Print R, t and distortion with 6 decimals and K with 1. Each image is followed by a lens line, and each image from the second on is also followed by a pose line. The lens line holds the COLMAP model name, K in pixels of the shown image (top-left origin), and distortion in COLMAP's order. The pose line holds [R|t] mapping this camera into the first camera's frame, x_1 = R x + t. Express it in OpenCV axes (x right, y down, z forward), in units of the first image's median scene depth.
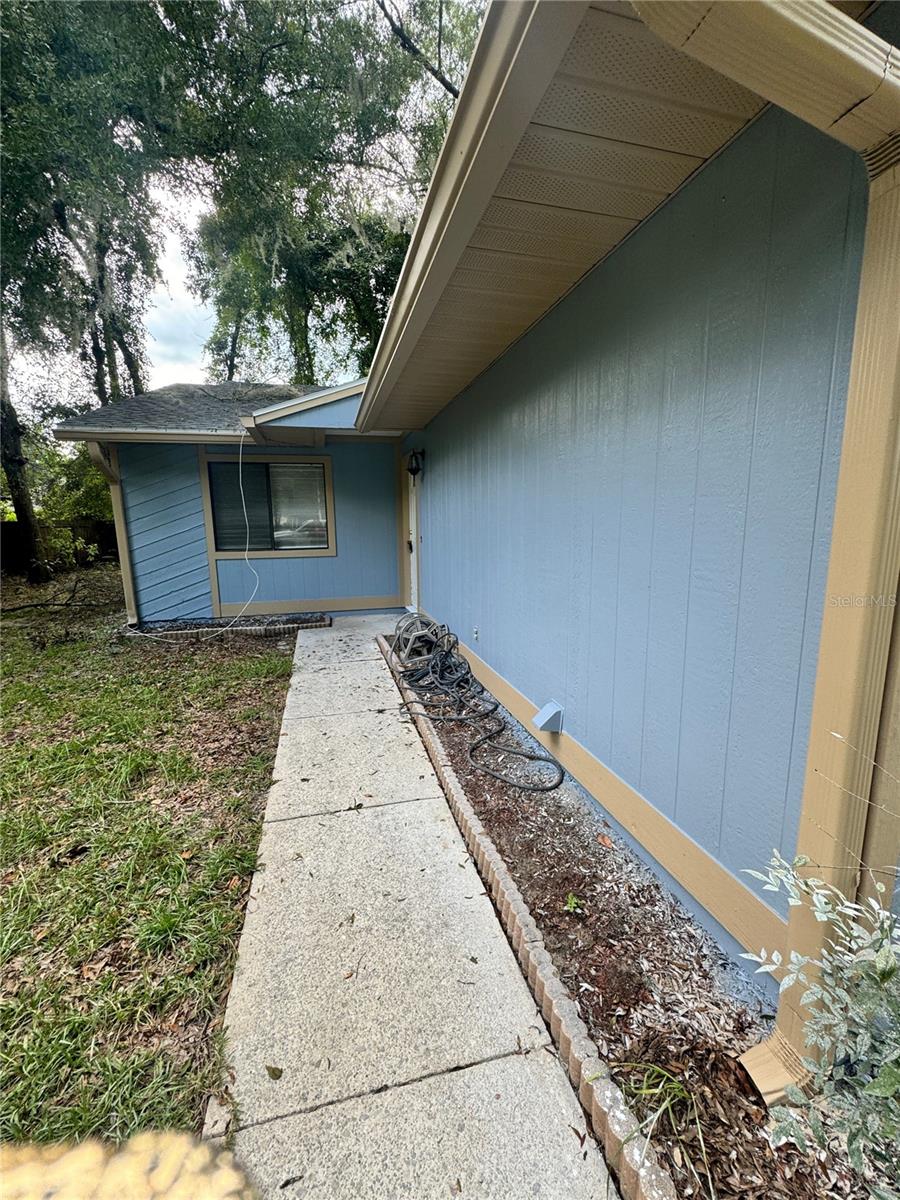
lens RADIAL K [[484.6, 0, 450.0], [0, 484.6, 600.0], [0, 0, 1]] dist [-0.001426, 0.000009]
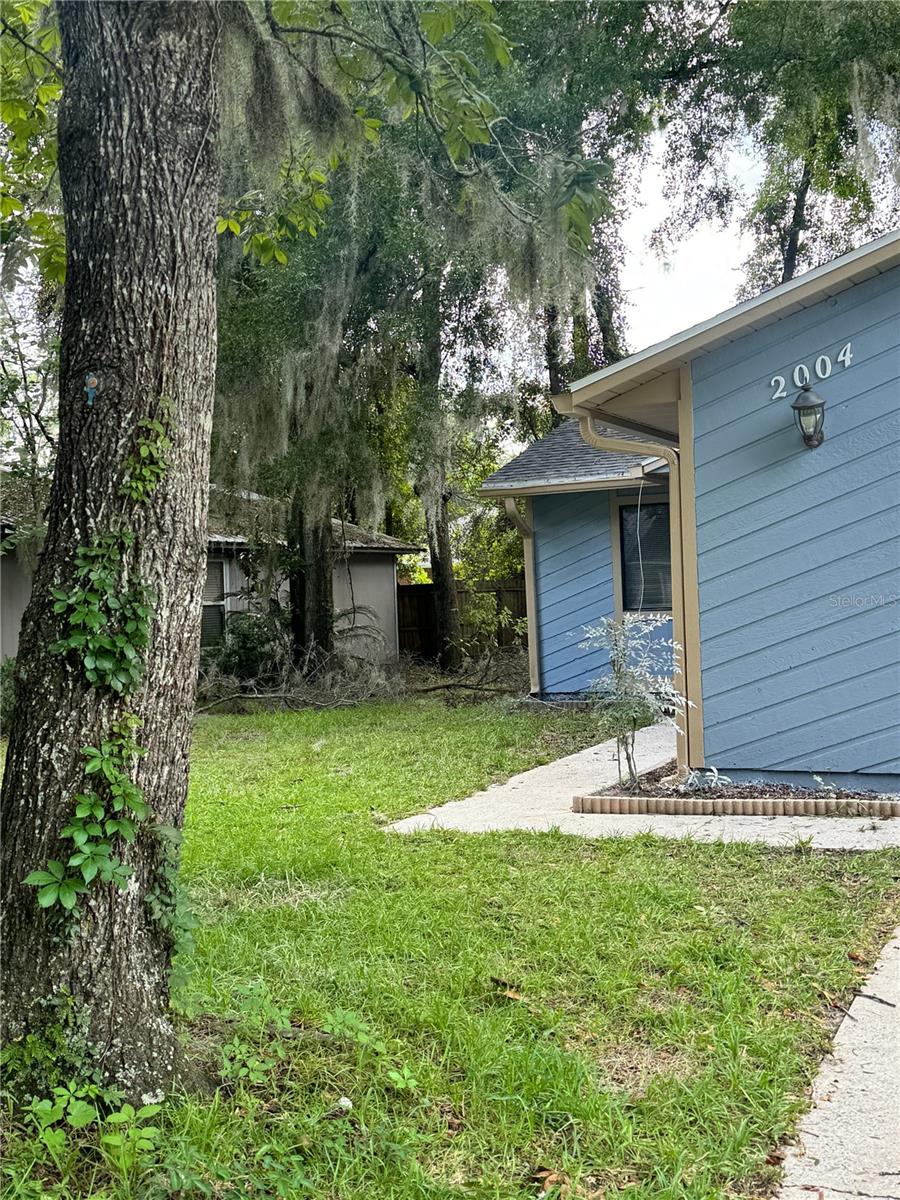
lens RADIAL K [[1430.7, 0, 450.0], [0, 1430.7, 600.0], [0, 0, 1]] dist [0.219915, -0.452648]
pose [[0.765377, -0.016525, -0.643370, 1.515039], [-0.074475, 0.990680, -0.114043, 0.318776], [0.639258, 0.135201, 0.757014, -1.826978]]
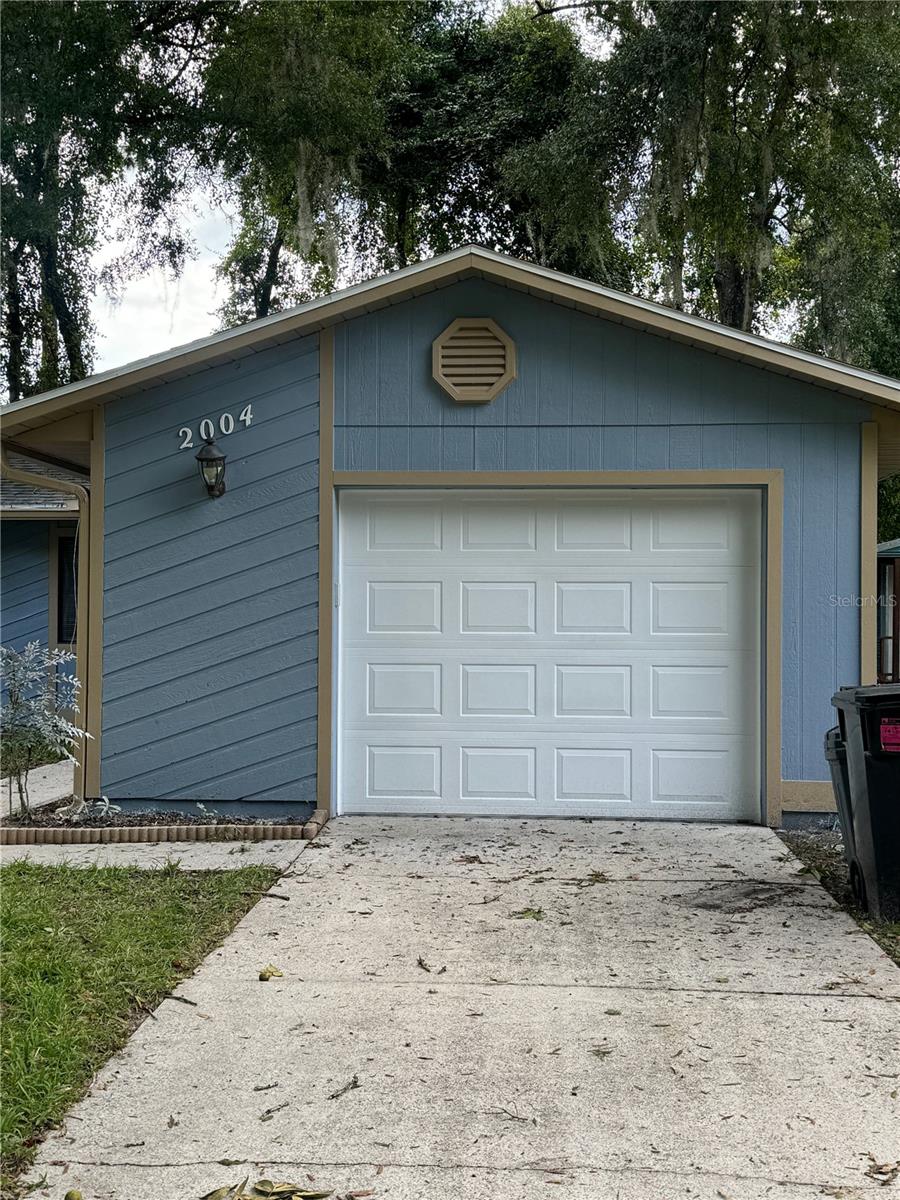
lens RADIAL K [[1434.8, 0, 450.0], [0, 1434.8, 600.0], [0, 0, 1]] dist [0.195625, -0.446298]
pose [[0.941186, 0.010524, -0.337724, 1.694959], [-0.069859, 0.983980, -0.164024, 0.322654], [0.330587, 0.177970, 0.926843, -1.869944]]
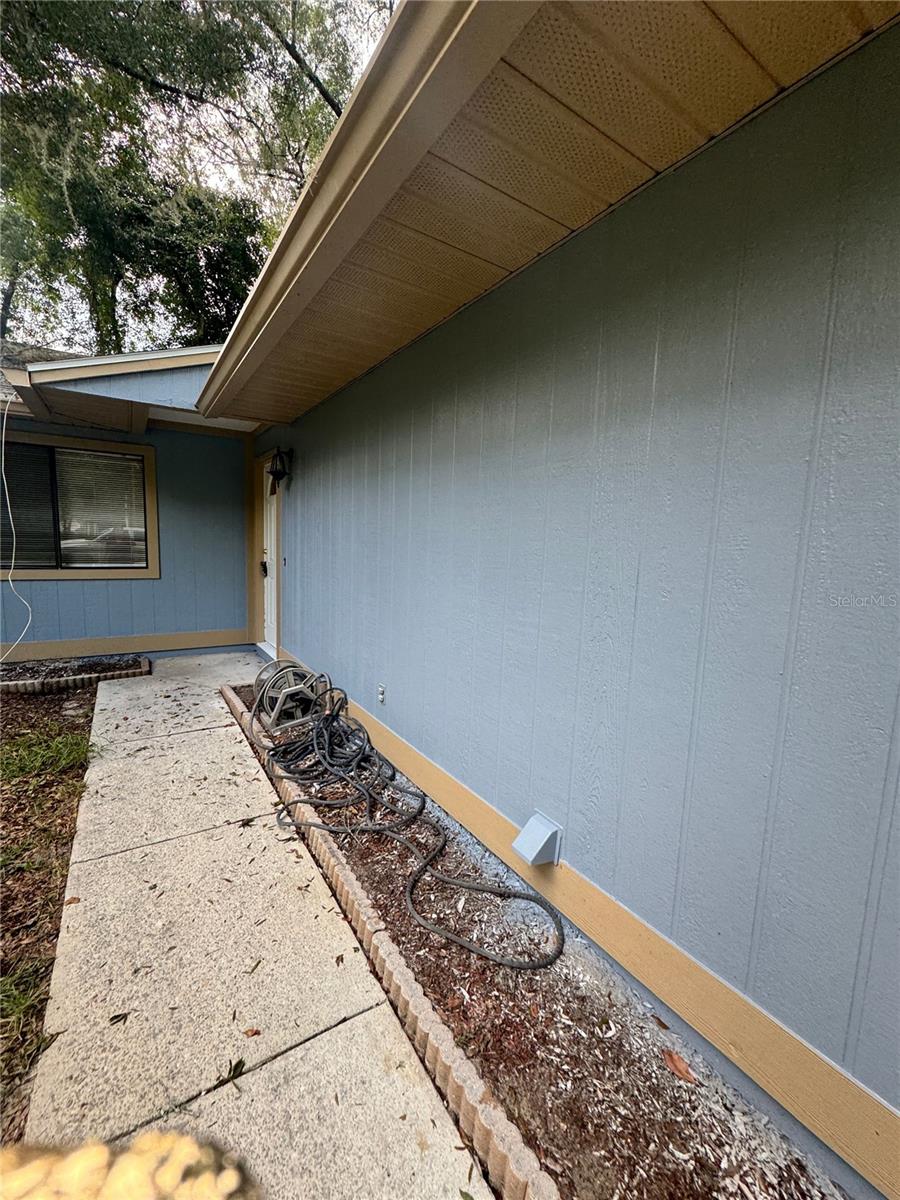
lens RADIAL K [[488.3, 0, 450.0], [0, 488.3, 600.0], [0, 0, 1]] dist [0.000276, 0.000142]
pose [[0.947248, 0.007353, 0.320417, -0.072589], [0.005540, 0.999212, -0.039309, -0.037042], [-0.320453, 0.039011, 0.946461, 0.199861]]
